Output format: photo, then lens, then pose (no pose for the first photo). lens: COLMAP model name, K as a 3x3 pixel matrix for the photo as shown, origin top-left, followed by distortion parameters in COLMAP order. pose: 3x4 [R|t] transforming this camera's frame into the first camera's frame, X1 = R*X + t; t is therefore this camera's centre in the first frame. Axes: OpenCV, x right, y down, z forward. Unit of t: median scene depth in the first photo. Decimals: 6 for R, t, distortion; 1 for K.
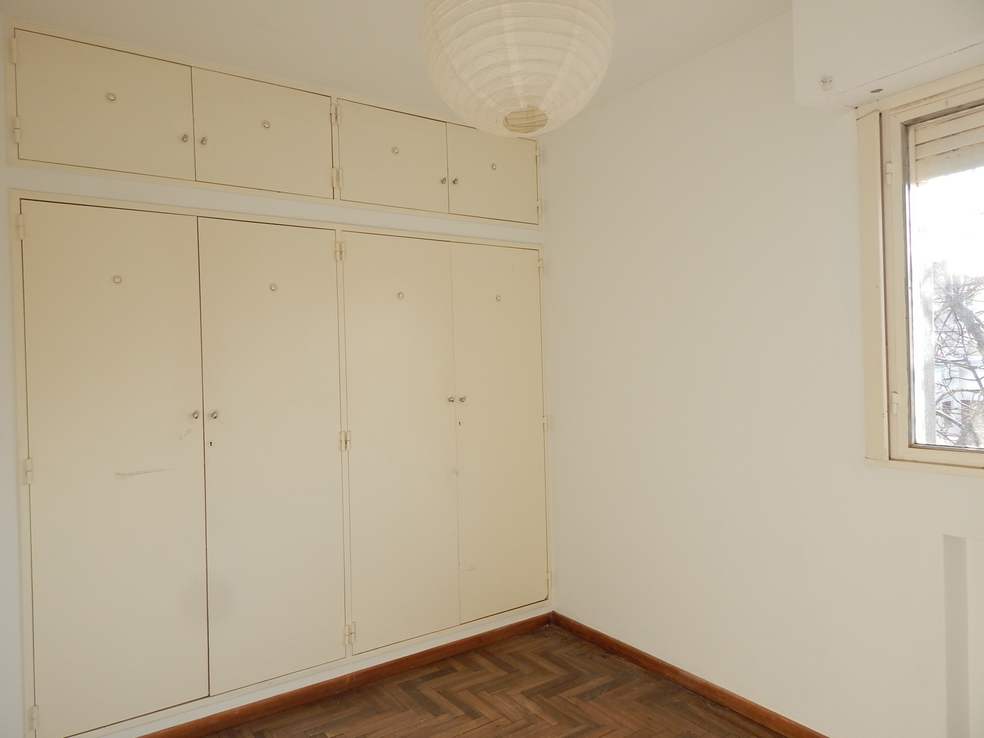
lens RADIAL K [[647.1, 0, 503.8], [0, 647.1, 366.7], [0, 0, 1]] dist [0.000168, -0.005224]
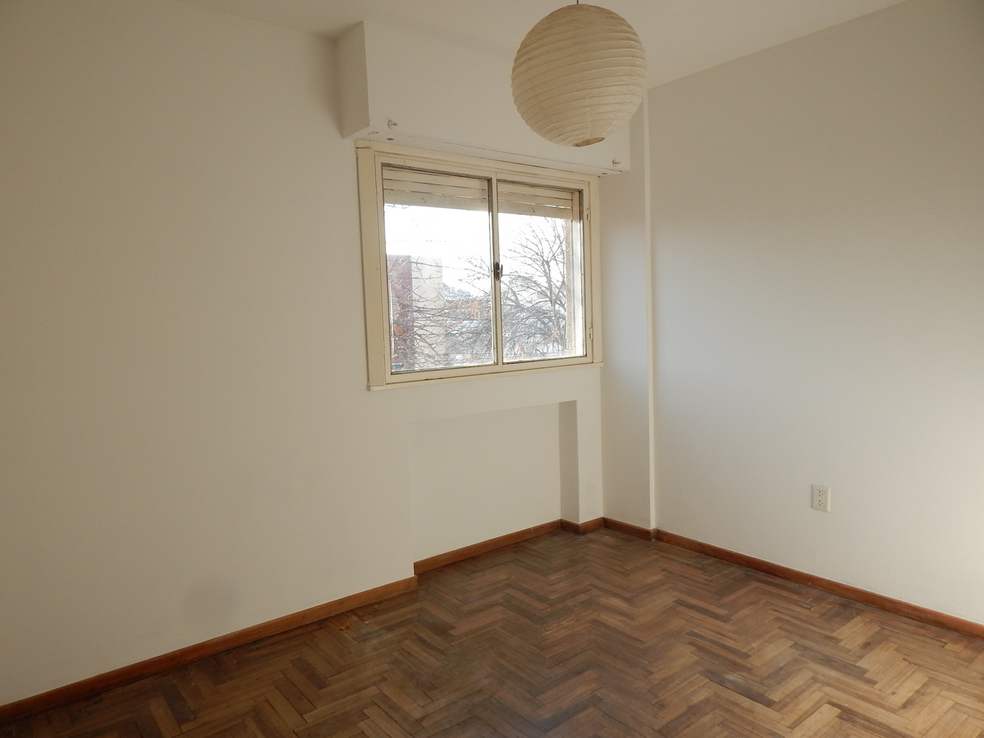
lens RADIAL K [[647.1, 0, 503.8], [0, 647.1, 366.7], [0, 0, 1]] dist [0.000168, -0.005224]
pose [[-0.074673, -0.053176, 0.995789, -0.746528], [0.032237, 0.997927, 0.055708, 0.022594], [-0.996687, 0.036261, -0.072804, 0.660528]]
